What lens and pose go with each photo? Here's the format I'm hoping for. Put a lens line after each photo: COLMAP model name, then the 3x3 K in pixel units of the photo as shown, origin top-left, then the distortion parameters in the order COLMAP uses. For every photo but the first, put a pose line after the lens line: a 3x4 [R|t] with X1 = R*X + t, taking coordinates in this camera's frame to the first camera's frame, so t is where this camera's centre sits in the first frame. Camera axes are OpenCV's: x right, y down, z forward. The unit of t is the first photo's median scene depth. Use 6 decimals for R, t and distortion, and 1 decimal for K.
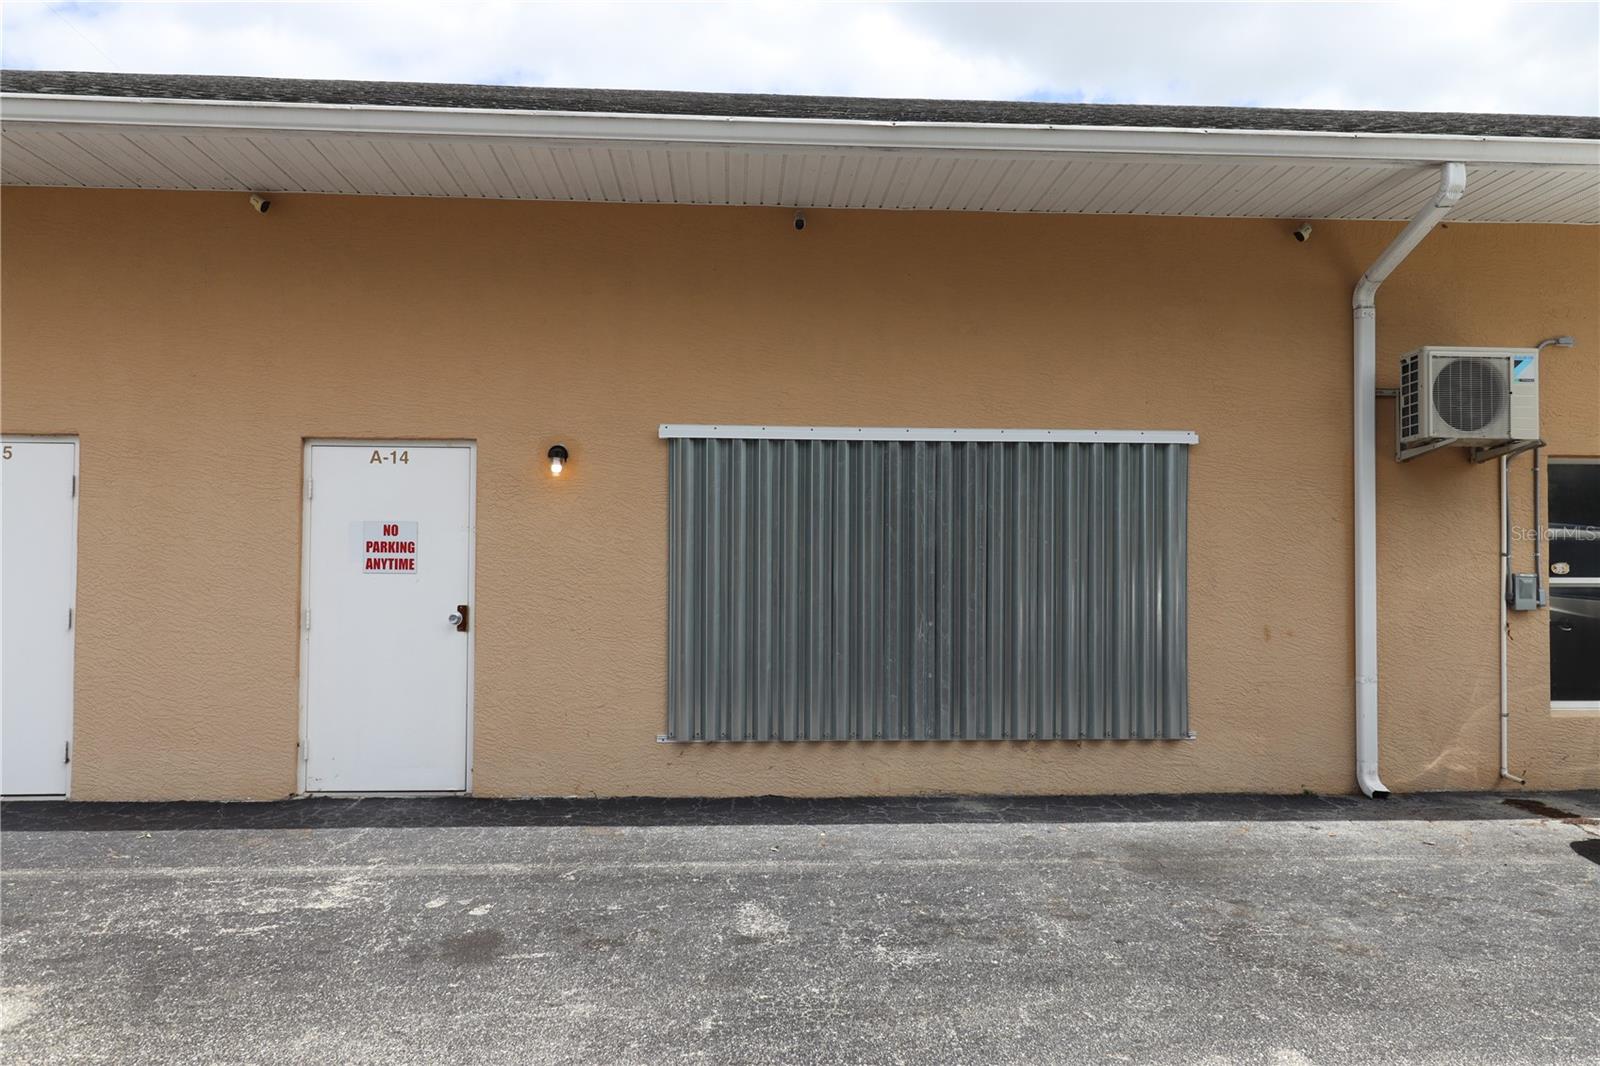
lens RADIAL K [[1238.2, 0, 800.0], [0, 1238.2, 533.0], [0, 0, 1]] dist [0.012363, -0.000434]
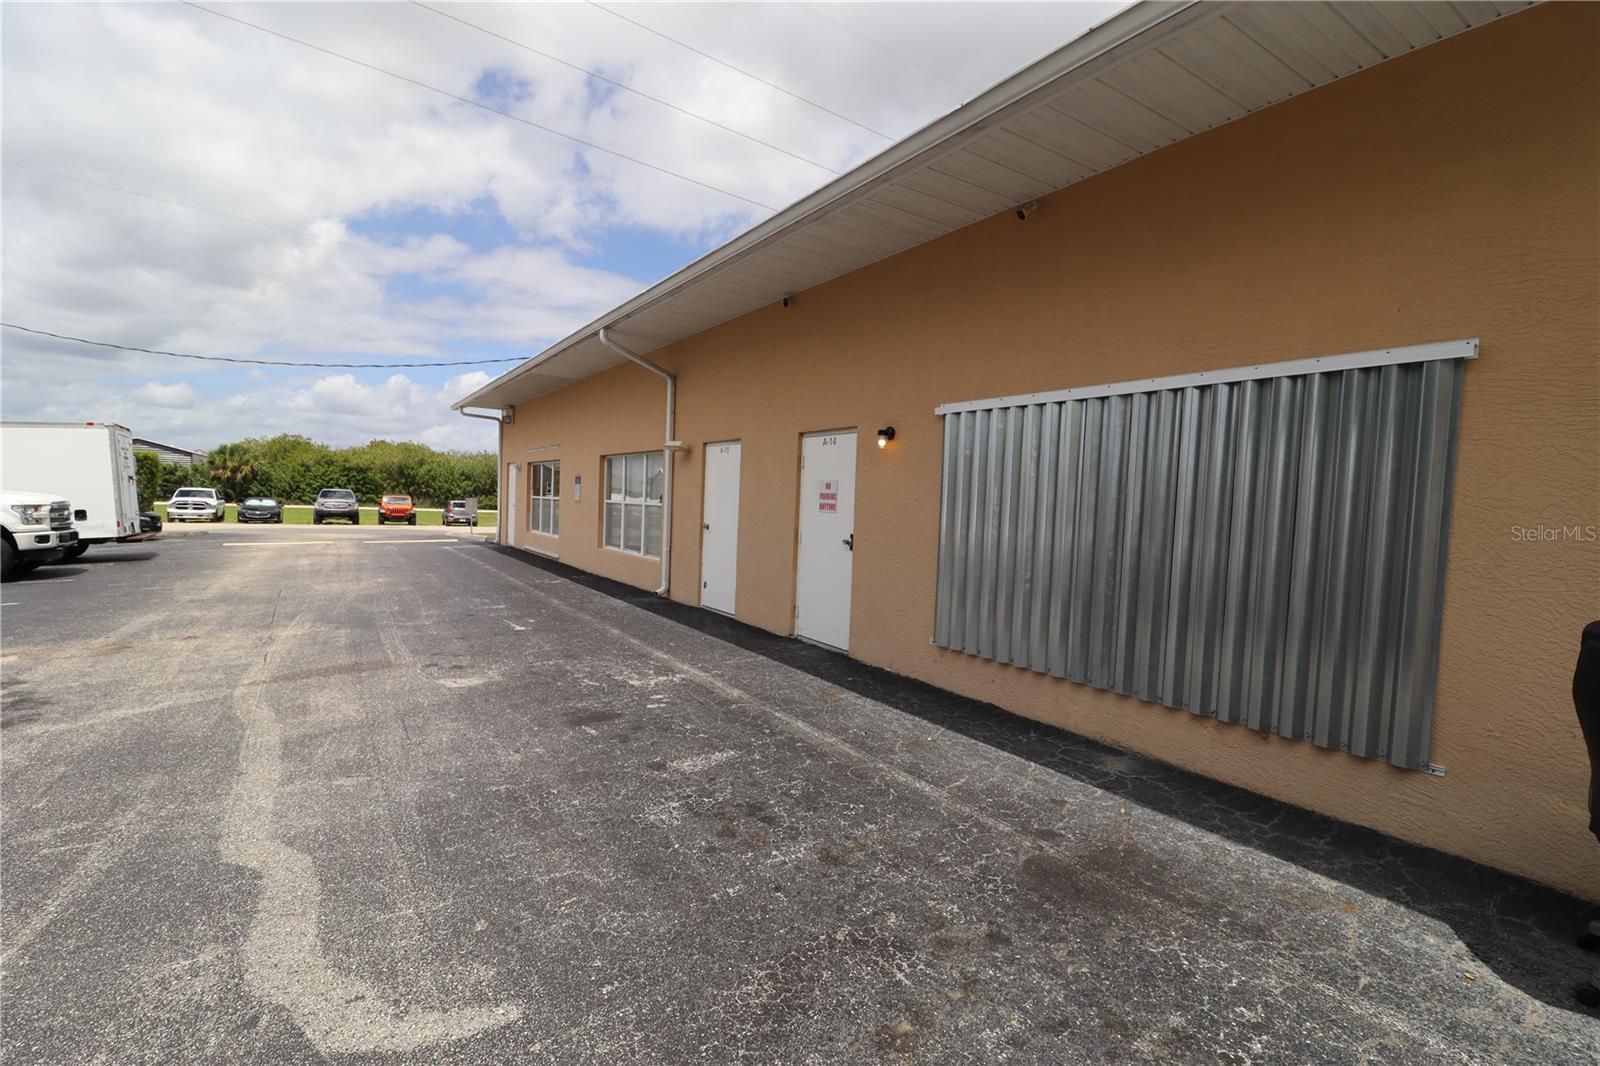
lens RADIAL K [[751.2, 0, 800.0], [0, 751.2, 533.0], [0, 0, 1]] dist [0.001731, -0.013969]
pose [[0.475311, 0.050812, -0.878349, 0.731979], [-0.004771, 0.998465, 0.055178, 0.006942], [0.879805, -0.022036, 0.474824, 0.681592]]
